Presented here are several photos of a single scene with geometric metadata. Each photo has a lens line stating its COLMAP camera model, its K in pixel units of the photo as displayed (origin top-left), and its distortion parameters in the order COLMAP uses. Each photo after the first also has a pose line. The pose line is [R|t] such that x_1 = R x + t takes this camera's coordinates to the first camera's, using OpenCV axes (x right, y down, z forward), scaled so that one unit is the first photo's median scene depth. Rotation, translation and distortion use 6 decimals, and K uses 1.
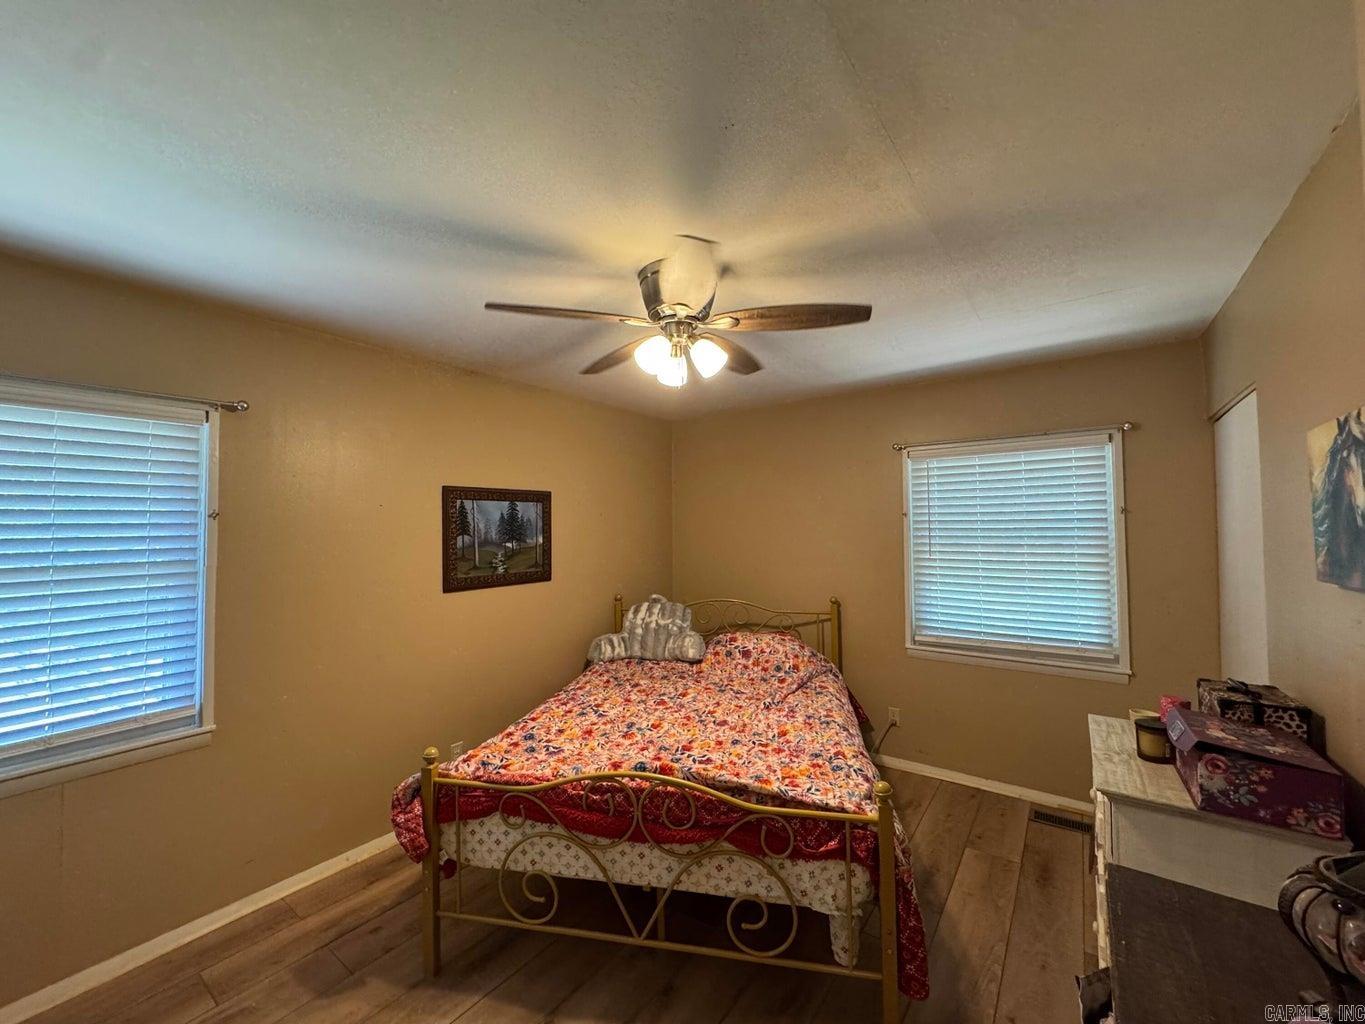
lens RADIAL K [[542.0, 0, 681.6], [0, 542.0, 512.4], [0, 0, 1]] dist [-0.000303, 0.000146]
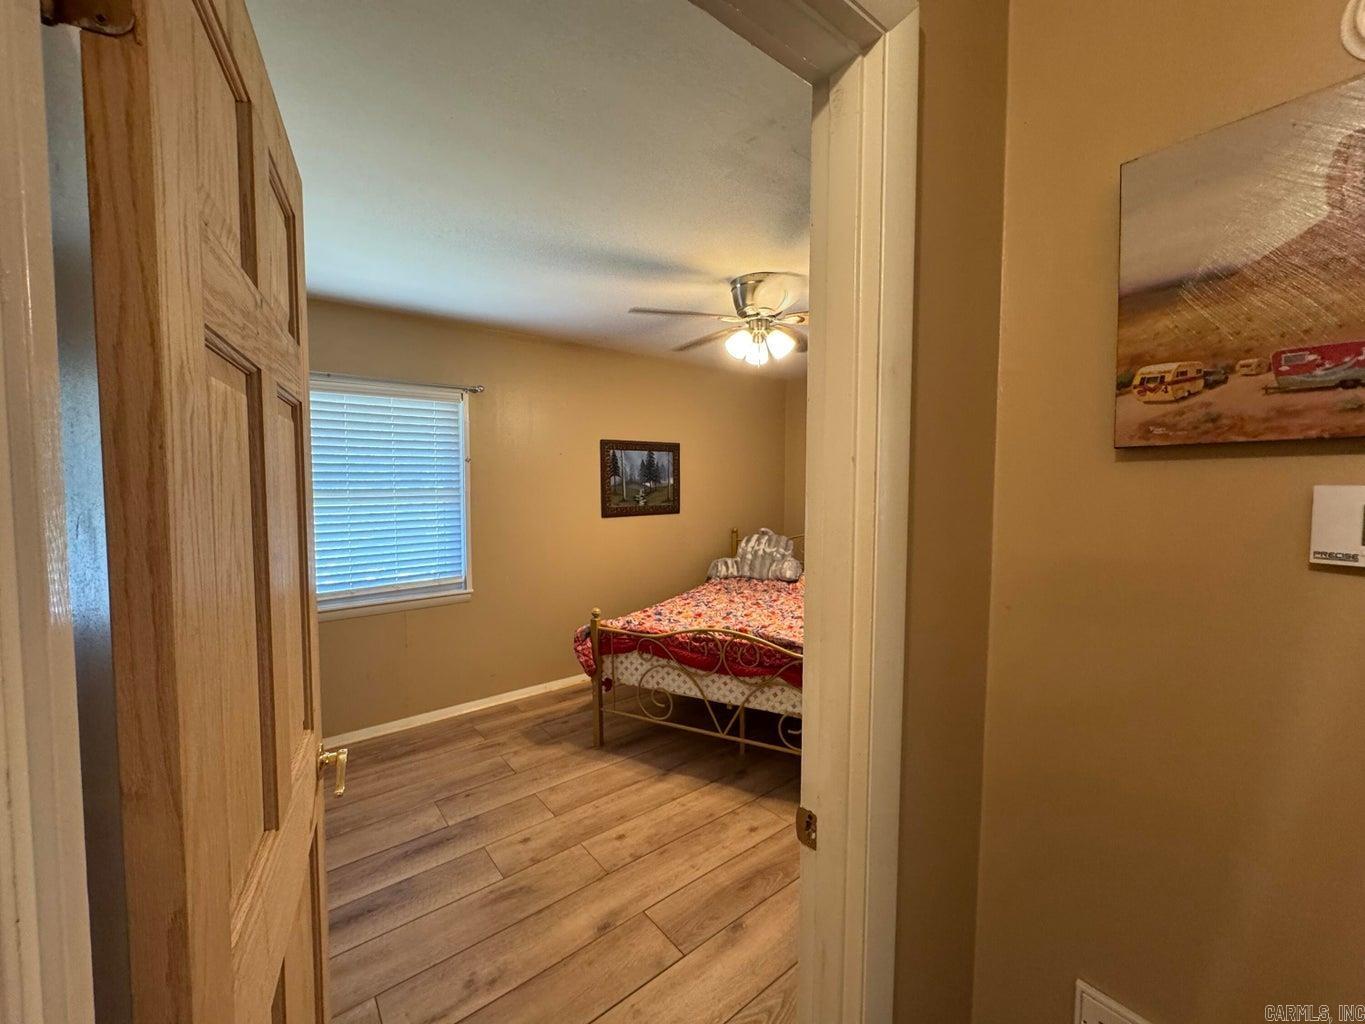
lens RADIAL K [[542.0, 0, 682.4], [0, 542.0, 509.6], [0, 0, 1]] dist [-0.000303, 0.000146]
pose [[0.965461, 0.023197, -0.259514, 0.157256], [-0.001258, 0.996432, 0.084386, 0.015123], [0.260546, -0.081145, 0.962045, -0.369823]]
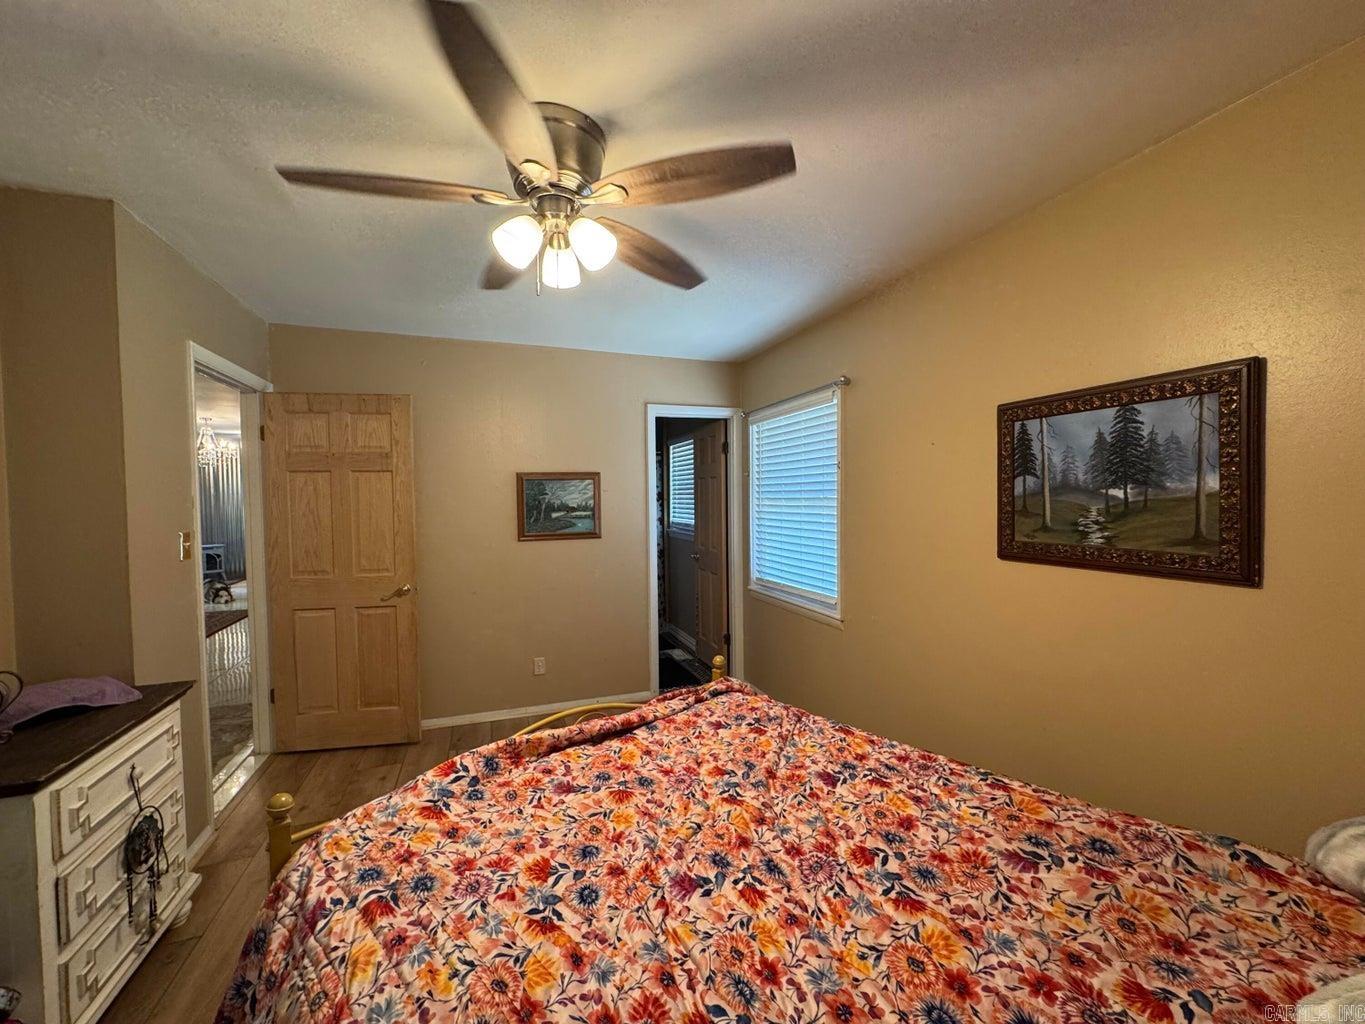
lens RADIAL K [[542.0, 0, 684.6], [0, 542.0, 506.9], [0, 0, 1]] dist [-0.000303, 0.000146]
pose [[-0.550850, 0.032639, -0.833966, 0.497673], [0.039760, 0.999127, 0.012841, 0.075754], [0.833657, -0.026085, -0.551667, 1.410316]]
